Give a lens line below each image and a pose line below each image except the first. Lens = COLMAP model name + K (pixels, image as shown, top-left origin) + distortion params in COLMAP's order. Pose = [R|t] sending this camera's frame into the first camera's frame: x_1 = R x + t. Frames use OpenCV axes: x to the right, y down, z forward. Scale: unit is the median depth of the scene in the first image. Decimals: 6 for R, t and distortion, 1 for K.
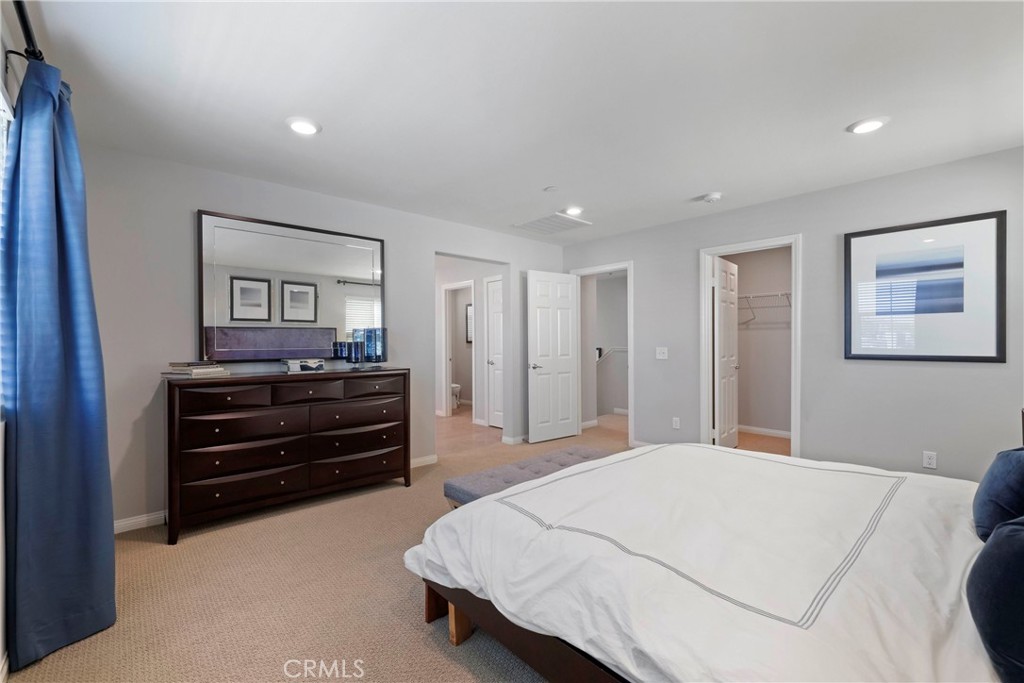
lens RADIAL K [[430.2, 0, 508.5], [0, 430.2, 346.1], [0, 0, 1]] dist [-0.001637, 0.000006]
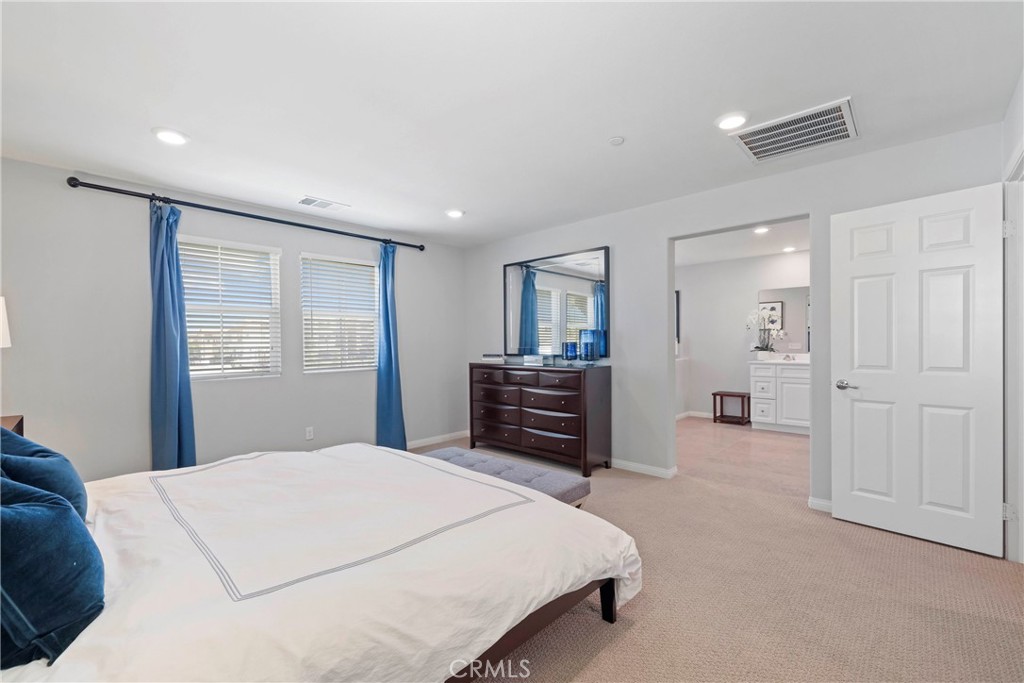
lens RADIAL K [[438.4, 0, 508.0], [0, 438.4, 341.9], [0, 0, 1]] dist [-0.000950, -0.000146]
pose [[0.084849, 0.005594, -0.996378, 0.898187], [-0.002283, 0.999983, 0.005420, -0.017196], [0.996391, 0.001815, 0.084860, 0.768275]]
